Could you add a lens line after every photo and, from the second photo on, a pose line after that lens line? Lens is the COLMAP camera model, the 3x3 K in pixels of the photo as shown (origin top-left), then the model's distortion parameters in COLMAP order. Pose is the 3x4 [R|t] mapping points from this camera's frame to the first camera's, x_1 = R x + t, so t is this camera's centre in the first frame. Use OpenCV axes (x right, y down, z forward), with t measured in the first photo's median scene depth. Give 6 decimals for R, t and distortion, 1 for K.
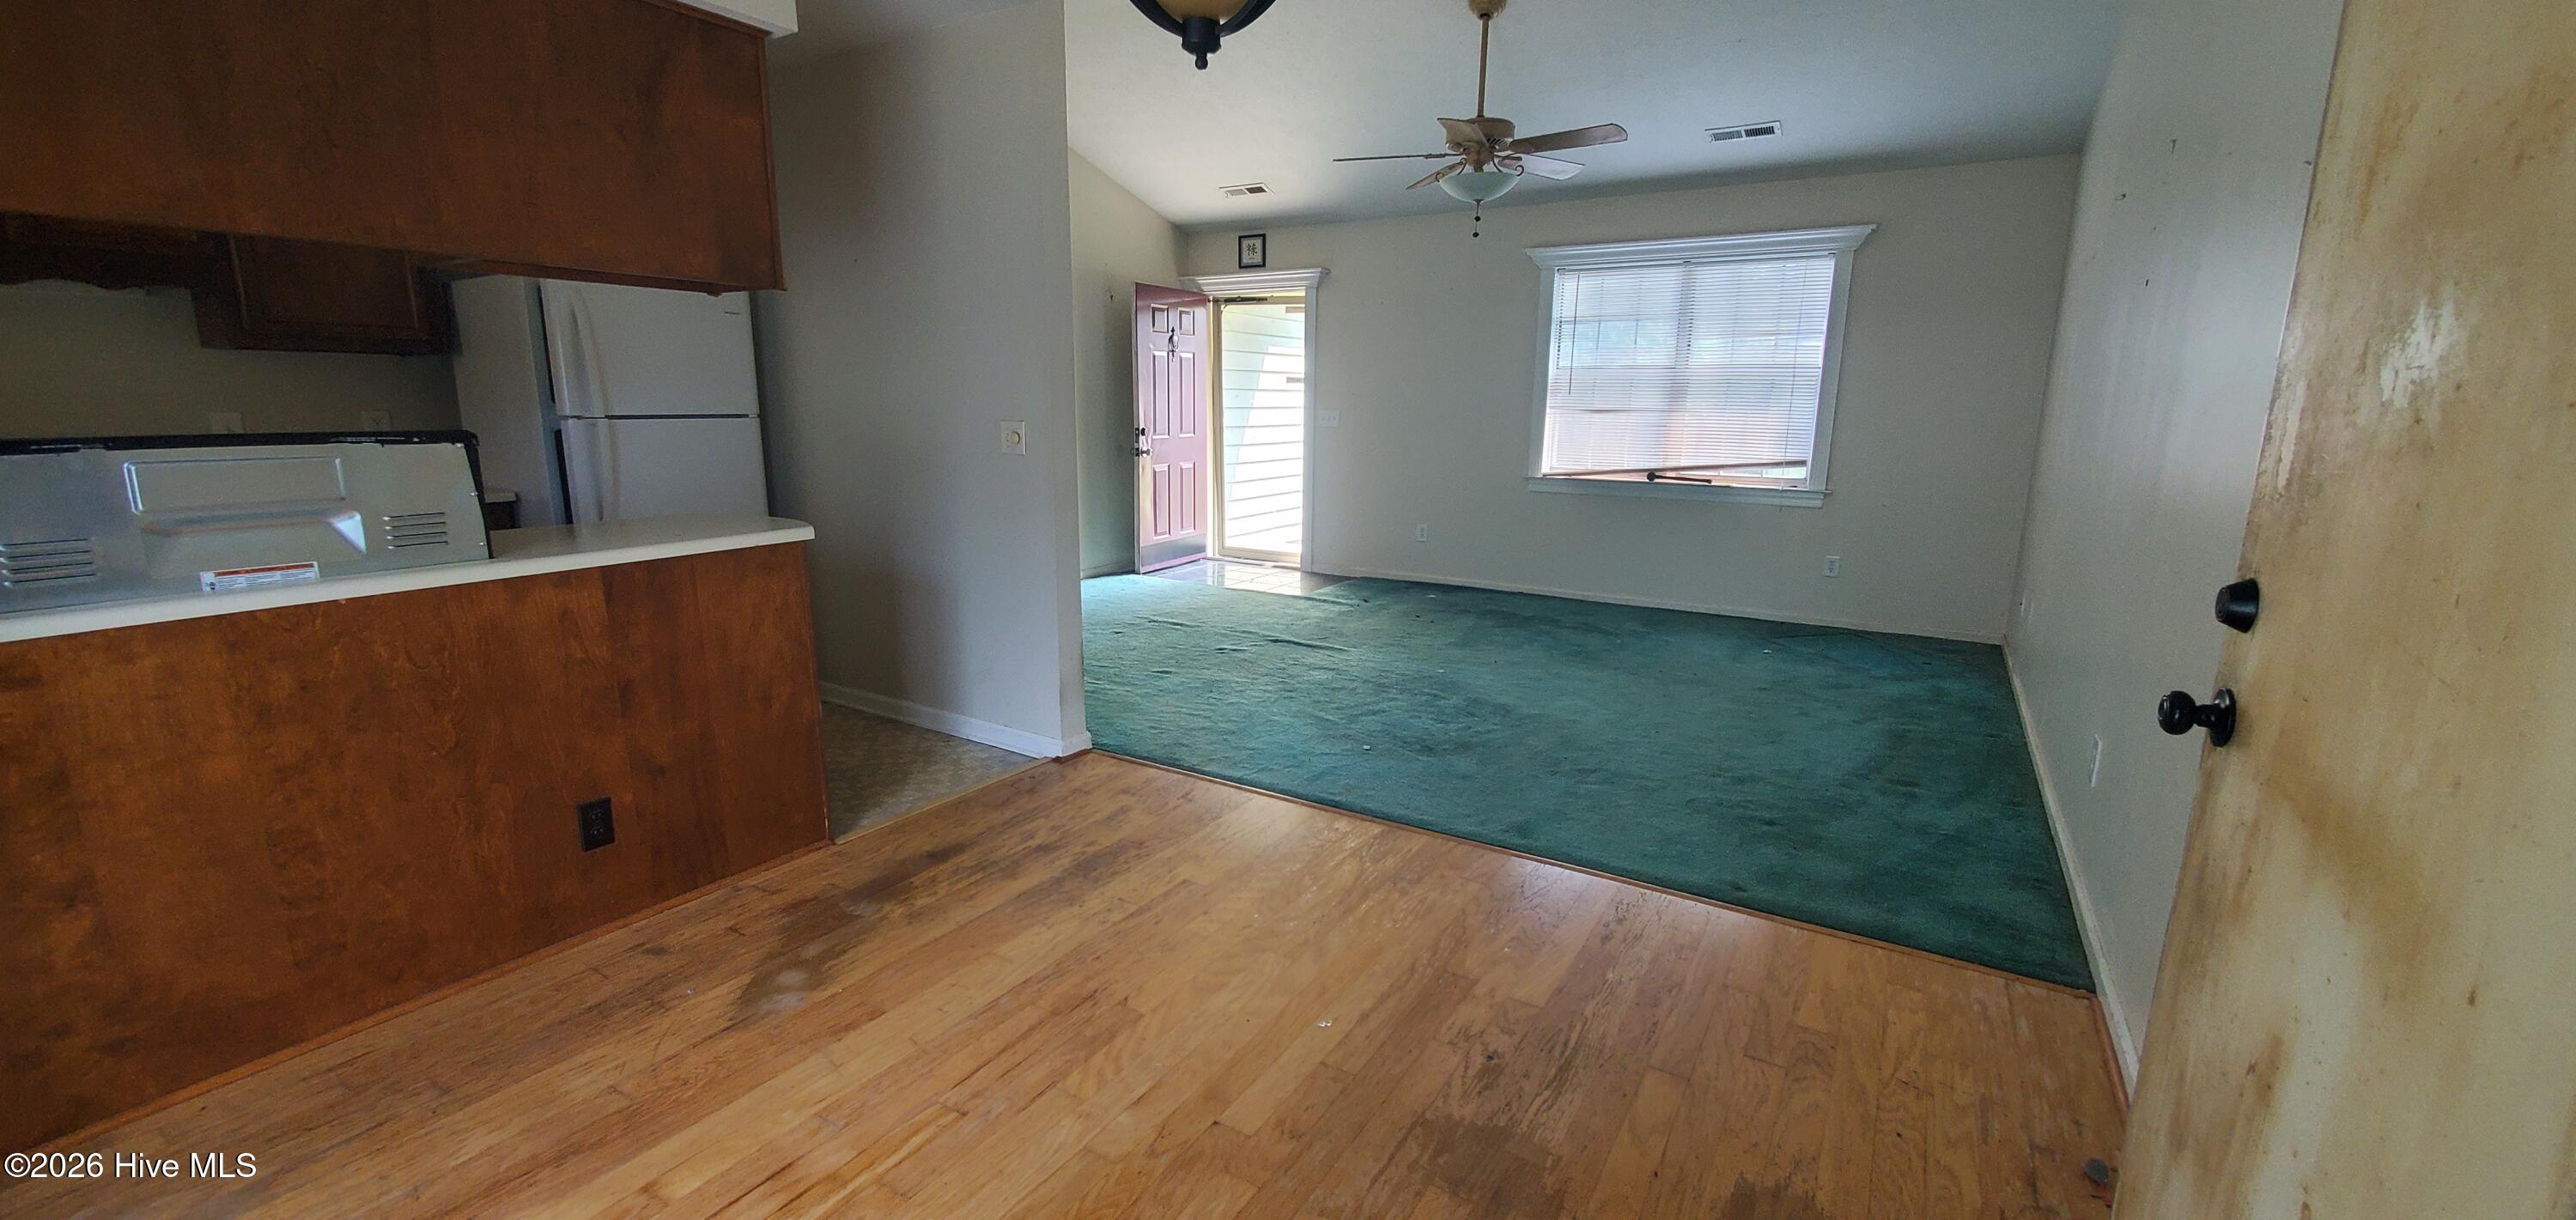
lens RADIAL K [[1033.4, 0, 1265.0], [0, 1033.4, 613.2], [0, 0, 1]] dist [-0.000520, -0.002916]
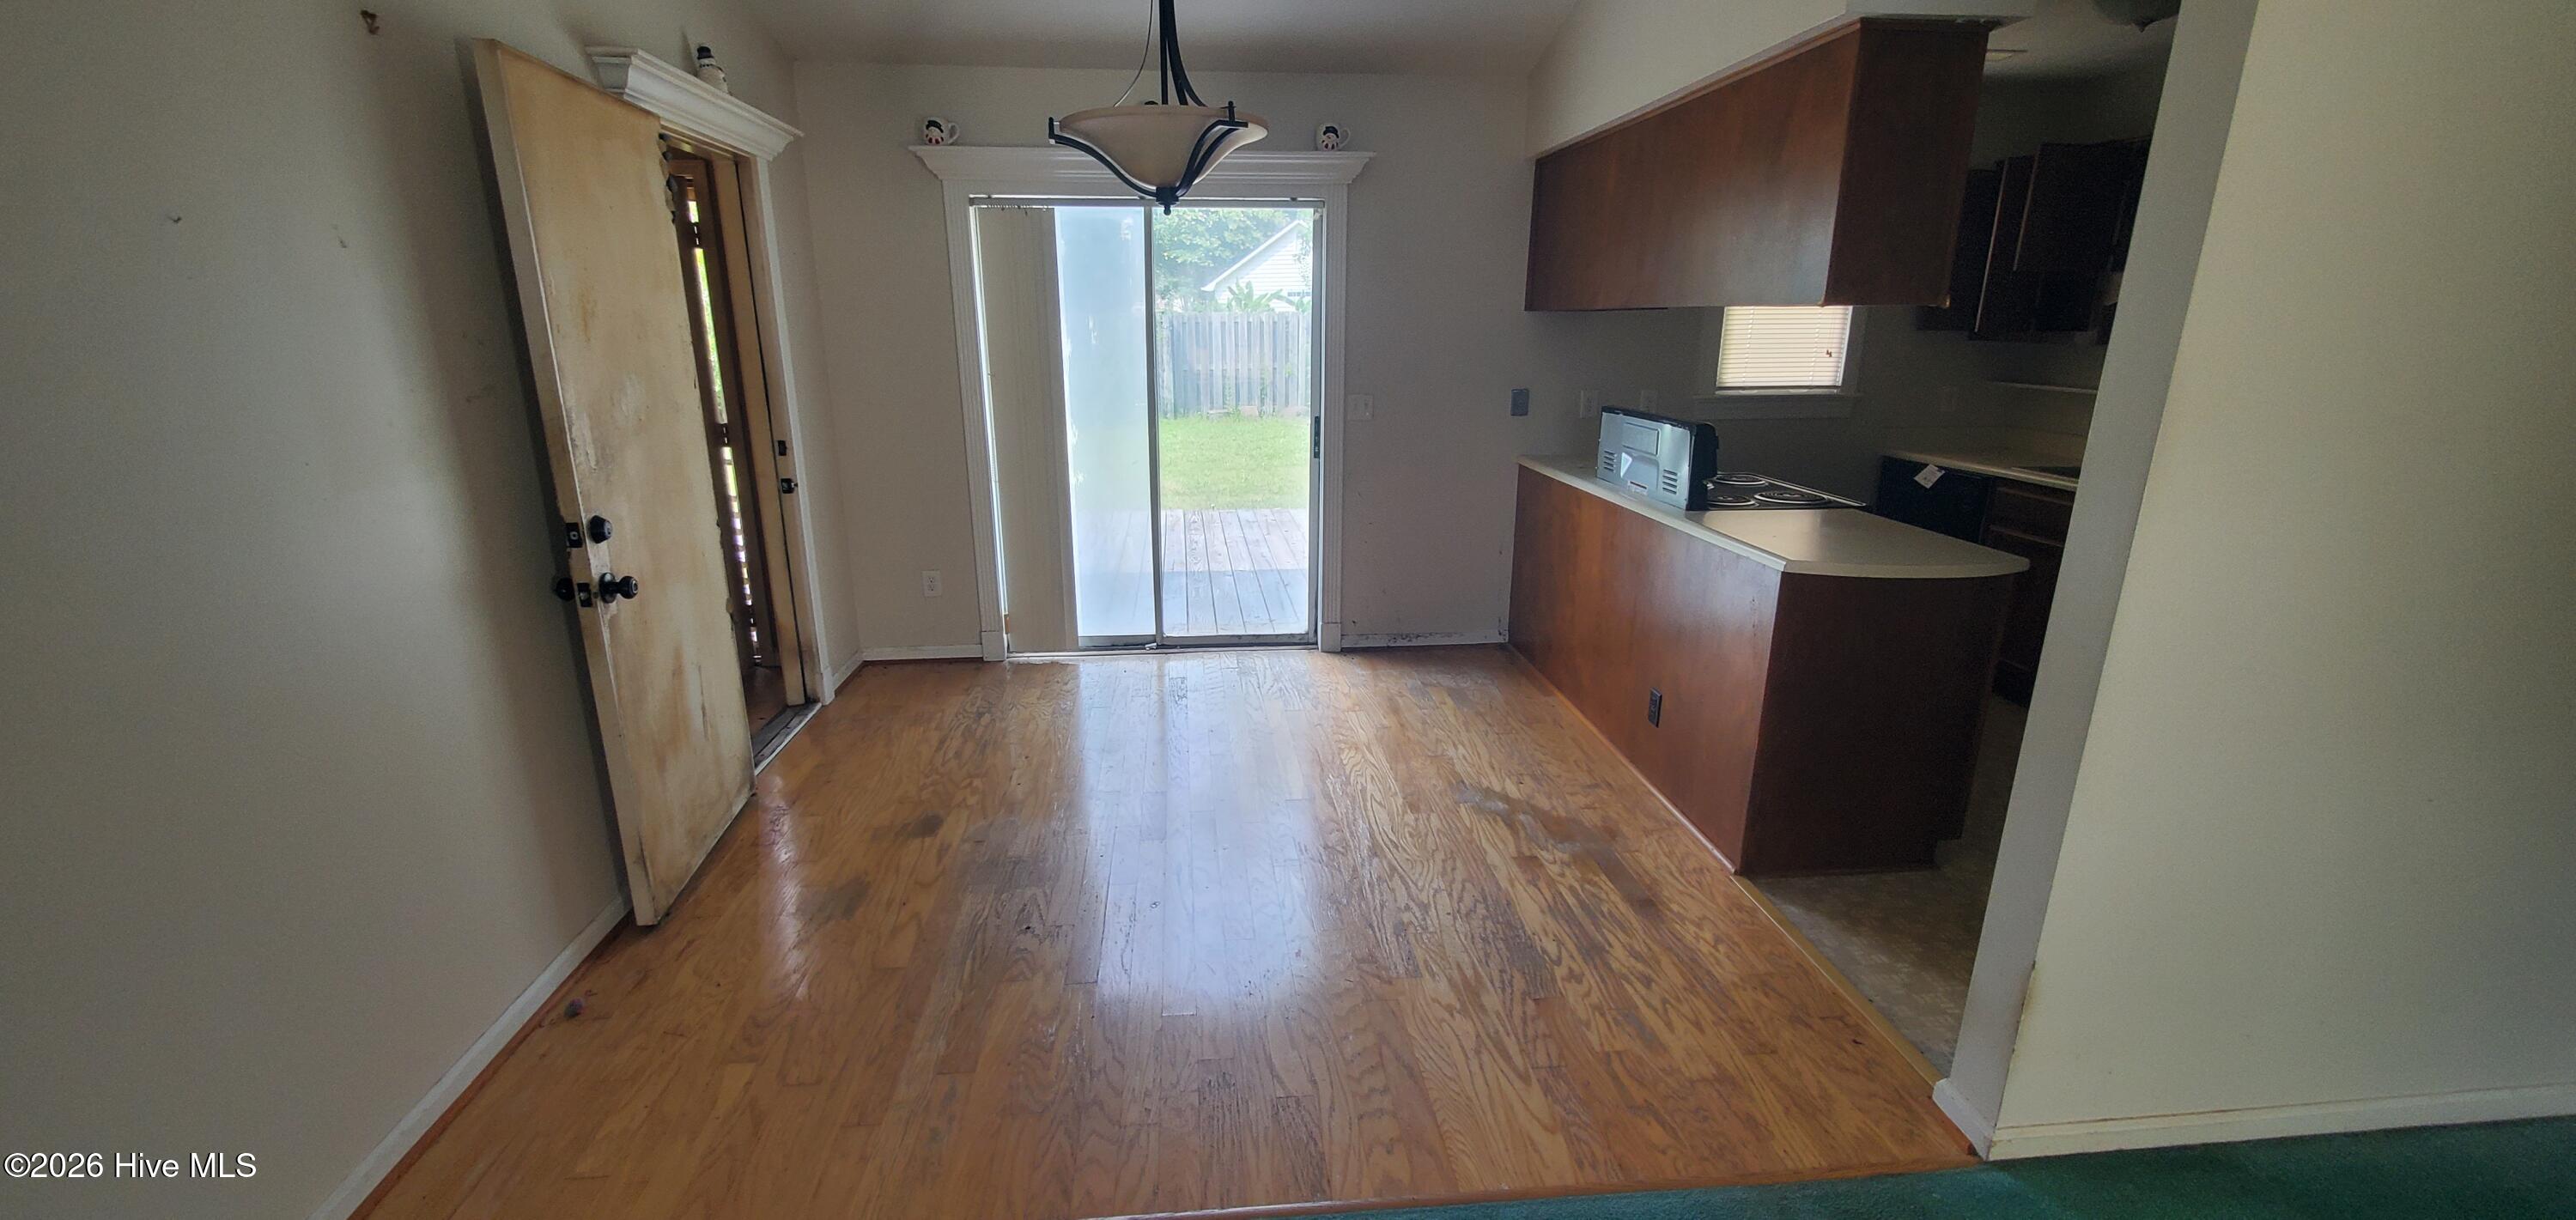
lens RADIAL K [[1033.4, 0, 1265.0], [0, 1033.4, 613.2], [0, 0, 1]] dist [-0.000520, -0.002916]
pose [[-0.801195, 0.157889, -0.577198, 0.571571], [-0.125114, 0.899046, 0.419597, -0.438464], [0.585178, 0.408395, -0.700557, 1.649418]]
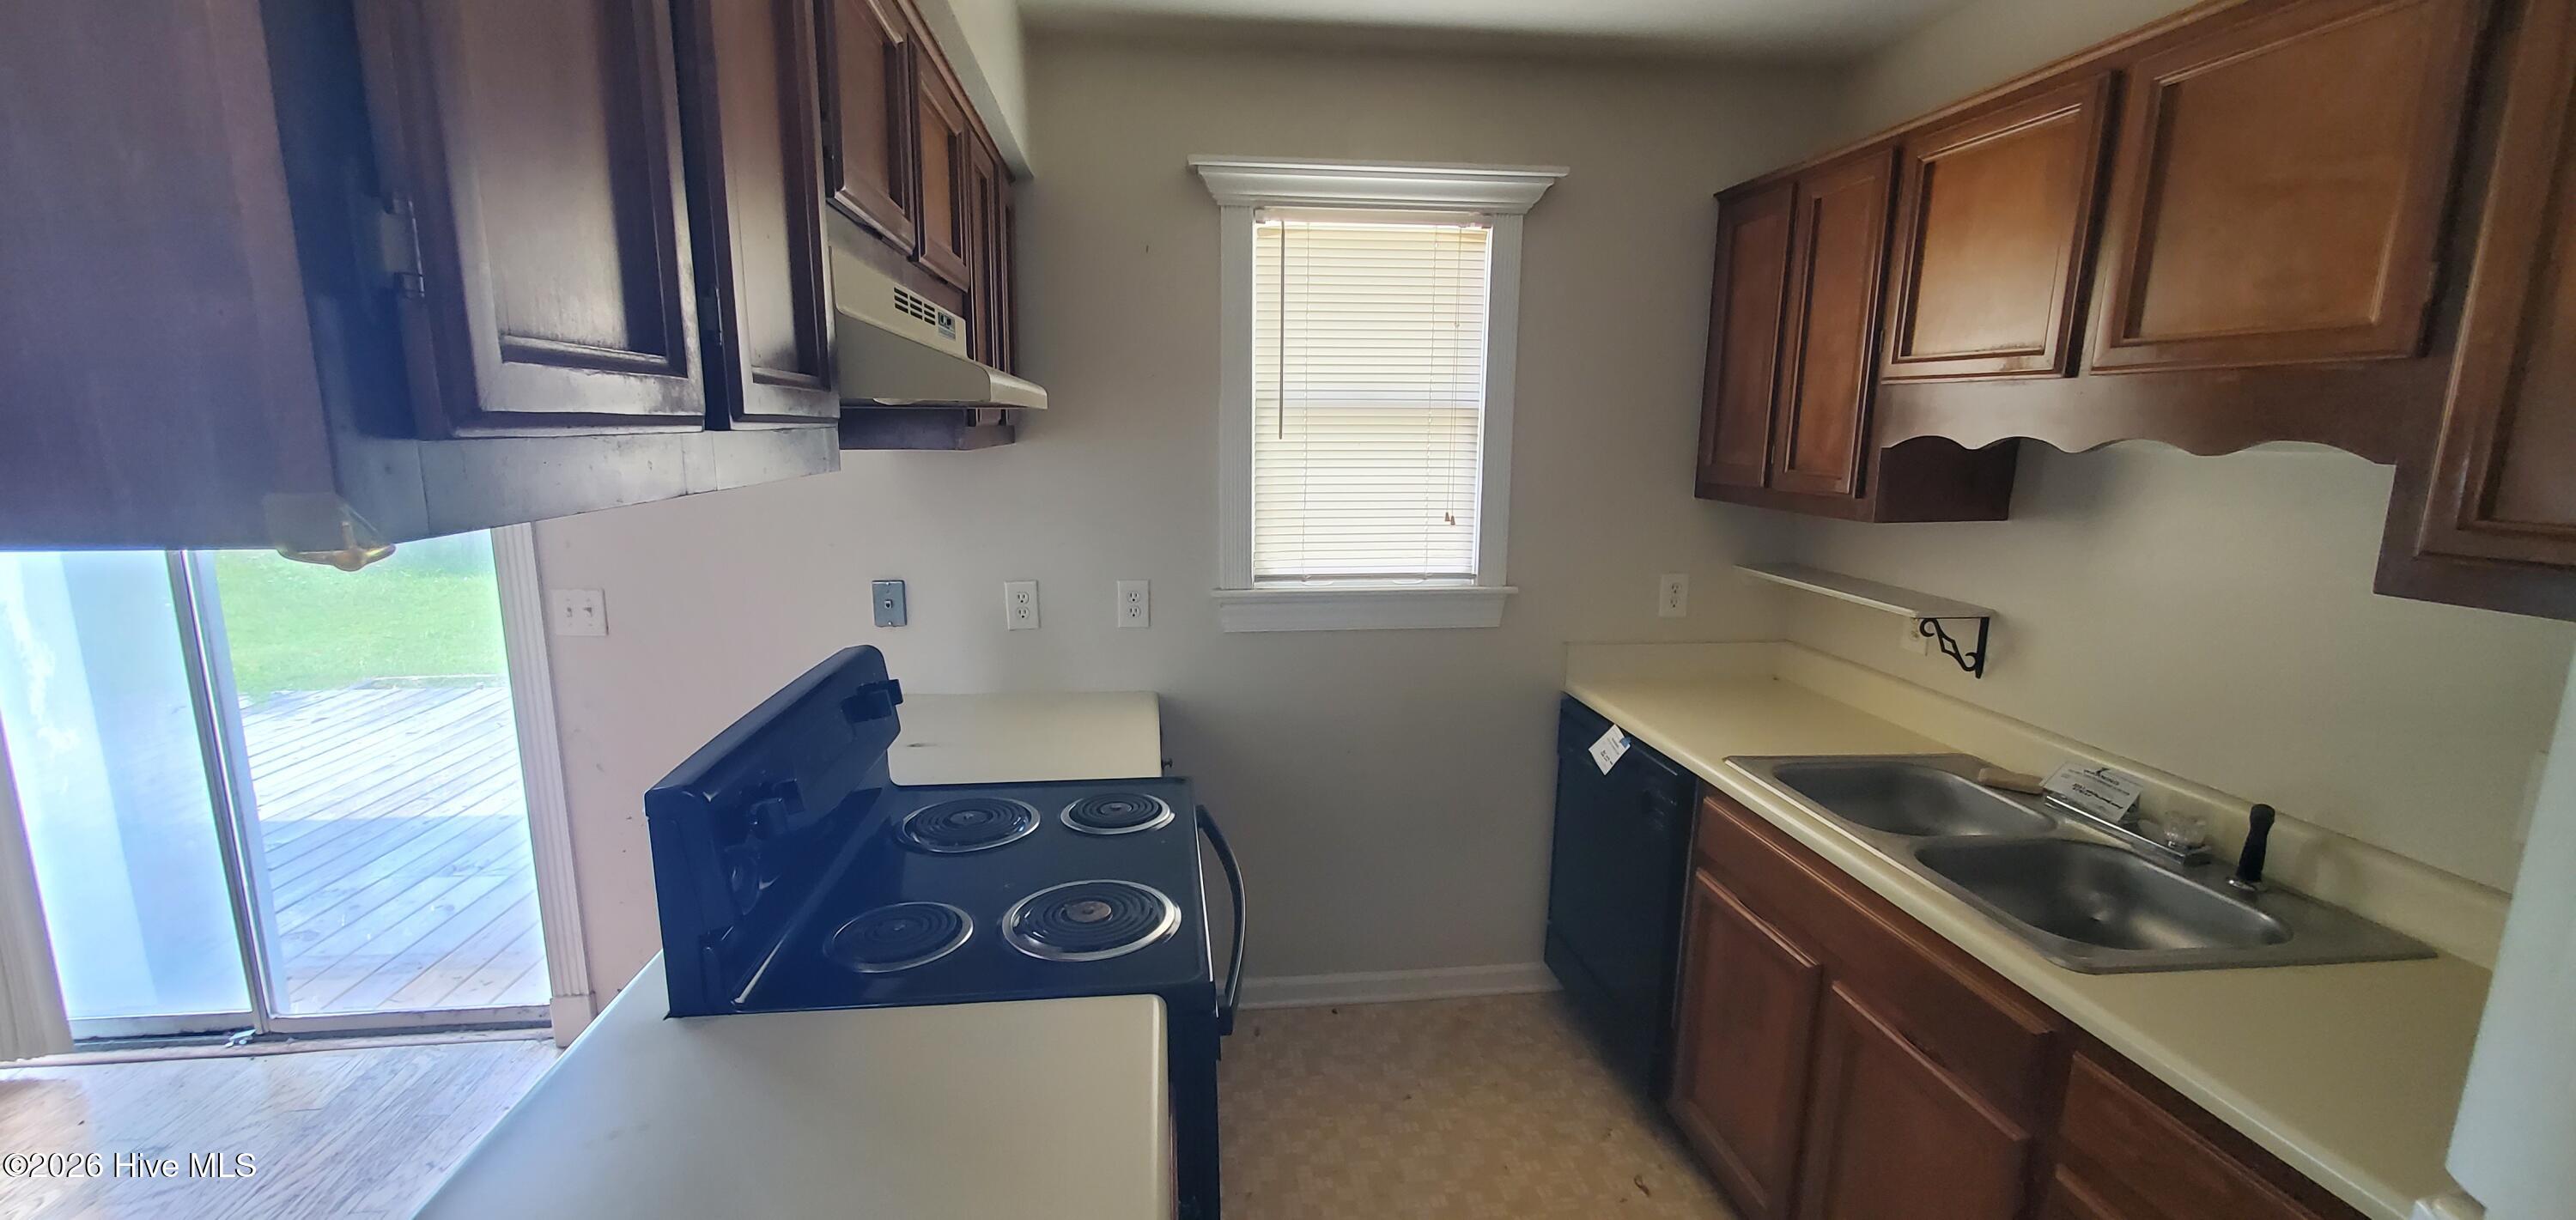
lens RADIAL K [[1008.7, 0, 1288.0], [0, 1008.7, 610.0], [0, 0, 1]] dist [-0.000231, -0.002642]
pose [[-0.780020, 0.099434, -0.617804, -0.682855], [-0.140853, 0.934058, 0.328170, -0.432995], [0.609696, 0.342999, -0.714578, 1.404487]]
